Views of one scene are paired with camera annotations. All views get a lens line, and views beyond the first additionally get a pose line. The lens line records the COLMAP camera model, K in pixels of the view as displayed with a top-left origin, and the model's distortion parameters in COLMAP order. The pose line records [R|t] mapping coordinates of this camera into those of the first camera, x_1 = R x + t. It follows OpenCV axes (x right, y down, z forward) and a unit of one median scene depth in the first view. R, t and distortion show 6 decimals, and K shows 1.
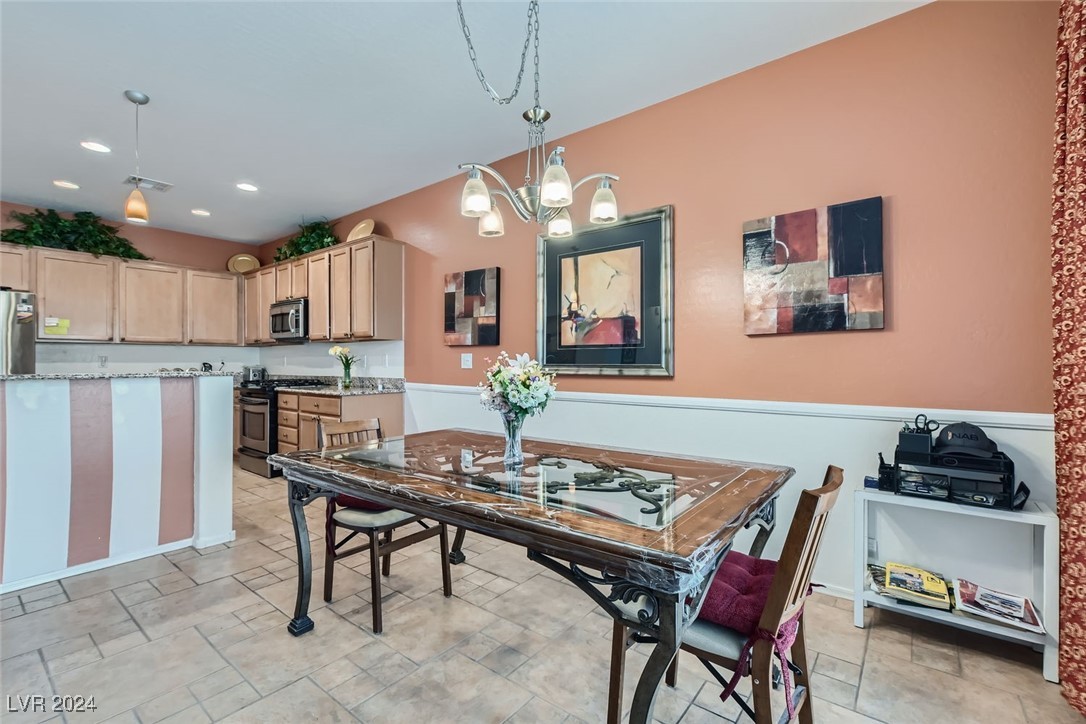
lens RADIAL K [[471.5, 0, 544.4], [0, 471.5, 363.4], [0, 0, 1]] dist [0.011766, -0.007979]
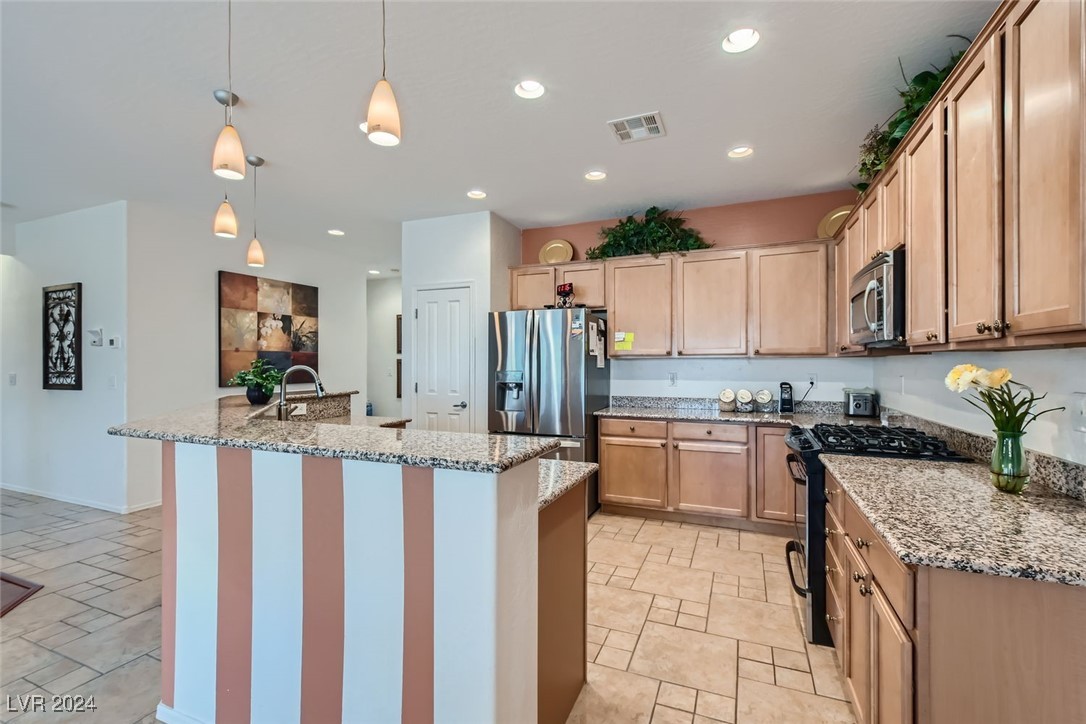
lens RADIAL K [[471.5, 0, 544.4], [0, 471.5, 363.4], [0, 0, 1]] dist [0.011766, -0.007979]
pose [[0.264941, 0.002019, -0.964262, -0.222374], [-0.001865, 0.999997, 0.001582, -0.042581], [0.964263, 0.001379, 0.264944, 0.712120]]
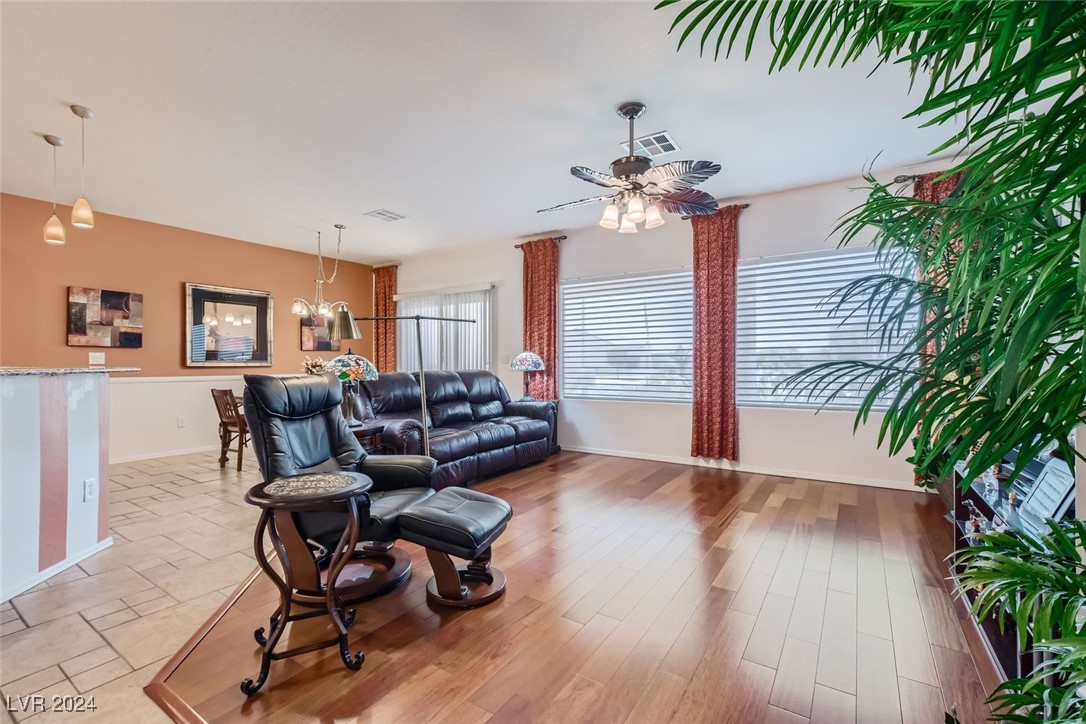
lens RADIAL K [[471.5, 0, 544.4], [0, 471.5, 363.4], [0, 0, 1]] dist [0.011766, -0.007979]
pose [[-0.076665, -0.001710, 0.997055, -1.497156], [0.002045, 0.999996, 0.001872, 0.008593], [-0.997055, 0.002182, -0.076661, -0.113467]]
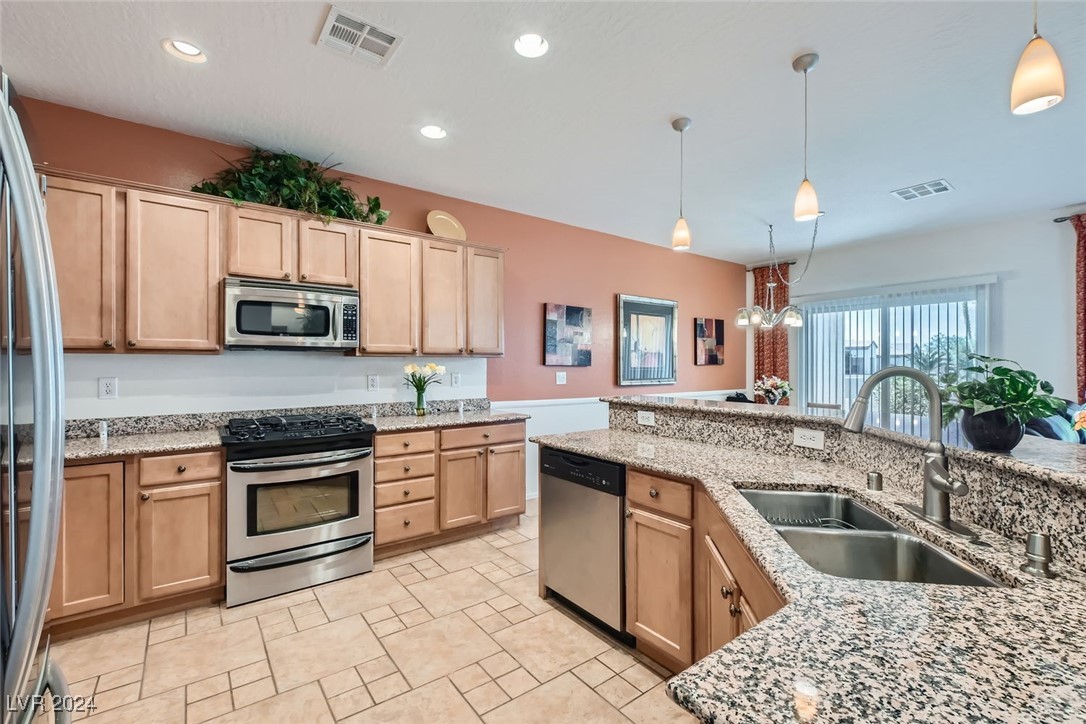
lens RADIAL K [[471.5, 0, 544.4], [0, 471.5, 363.4], [0, 0, 1]] dist [0.011766, -0.007979]
pose [[0.259287, 0.001528, 0.965799, -1.308248], [0.000840, 0.999998, -0.001808, -0.039832], [-0.965800, 0.001280, 0.259286, 0.704663]]
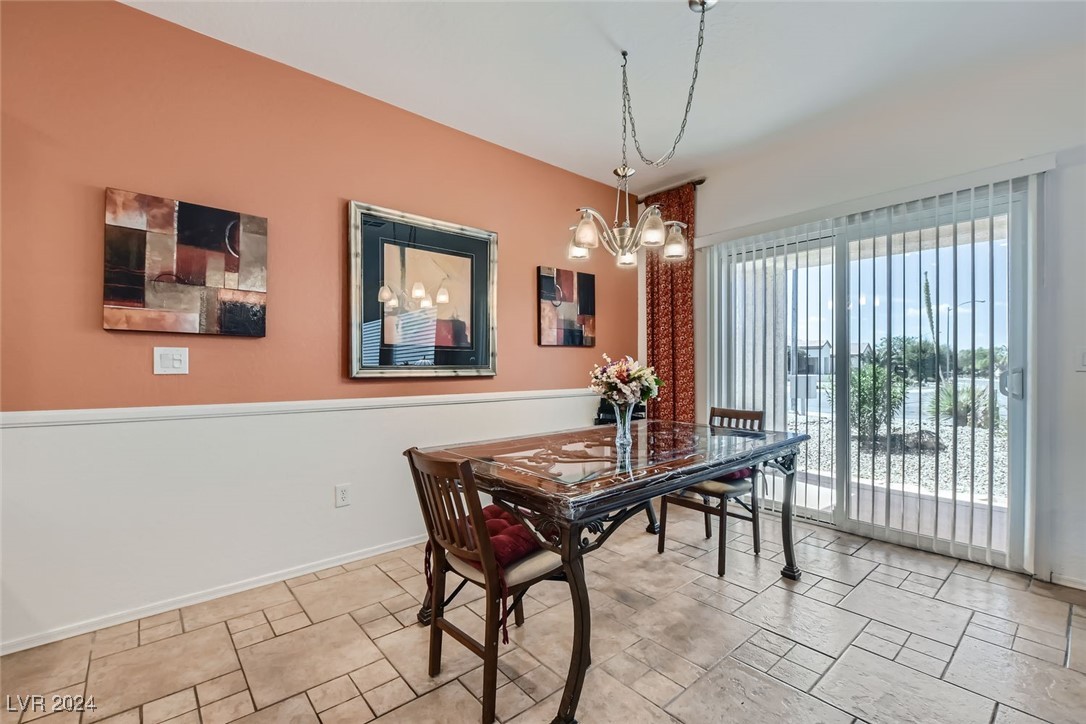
lens RADIAL K [[471.5, 0, 544.4], [0, 471.5, 363.4], [0, 0, 1]] dist [0.011766, -0.007979]
pose [[0.196766, 0.005297, 0.980436, -0.607322], [0.002375, 0.999980, -0.005879, 0.002497], [-0.980448, 0.003486, 0.196750, 0.443637]]
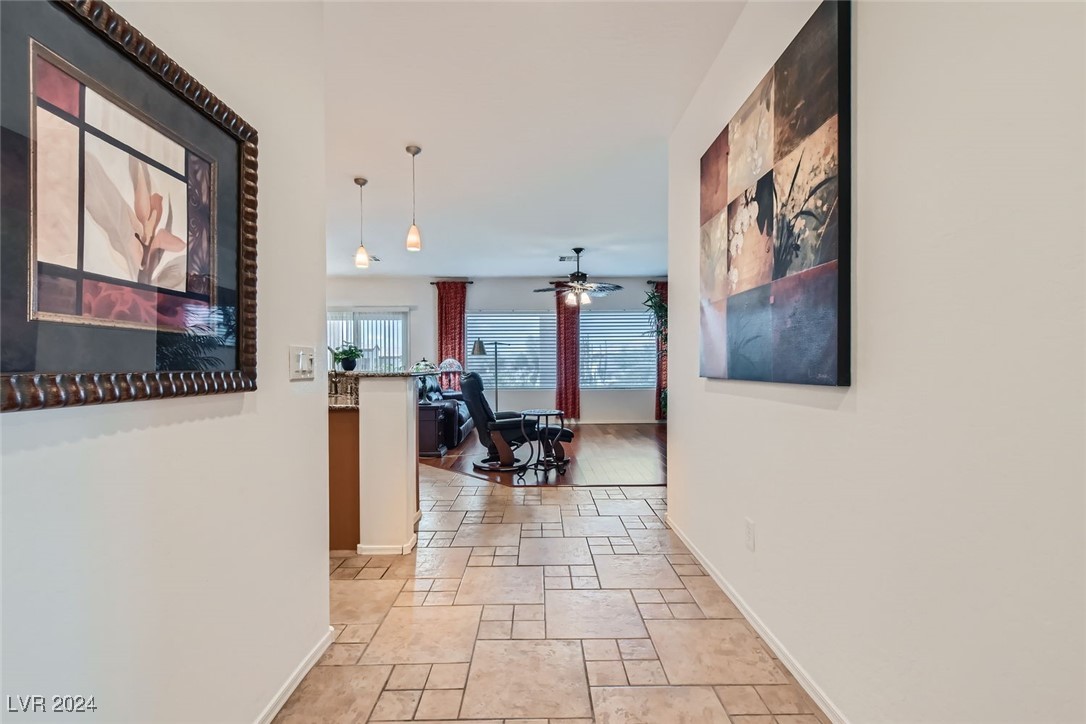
lens RADIAL K [[476.5, 0, 539.5], [0, 476.5, 366.4], [0, 0, 1]] dist [0.001107, 0.000012]
pose [[-0.617220, -0.001732, 0.786789, -1.972300], [0.003105, 0.999984, 0.004637, 0.002527], [-0.786785, 0.005305, -0.617205, 0.809739]]
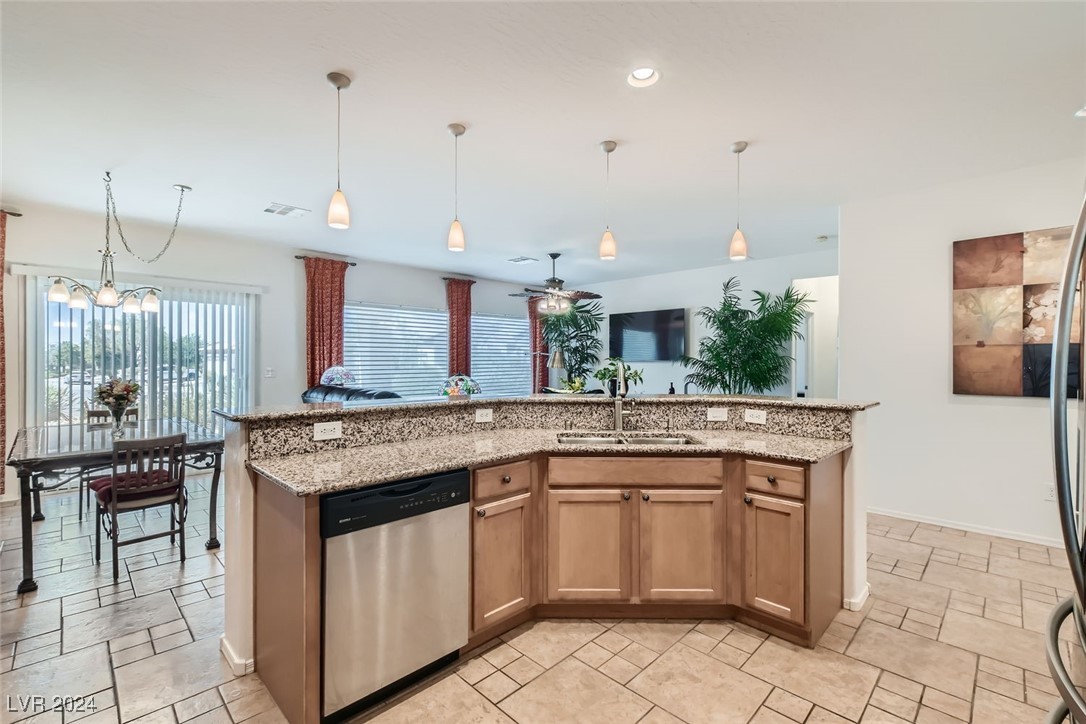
lens RADIAL K [[475.6, 0, 544.6], [0, 475.6, 358.7], [0, 0, 1]] dist [0.012588, -0.007553]
pose [[-0.993232, -0.001415, 0.116139, -0.917008], [-0.001800, 0.999993, -0.003209, -0.042550], [-0.116134, -0.003397, -0.993228, 1.254567]]
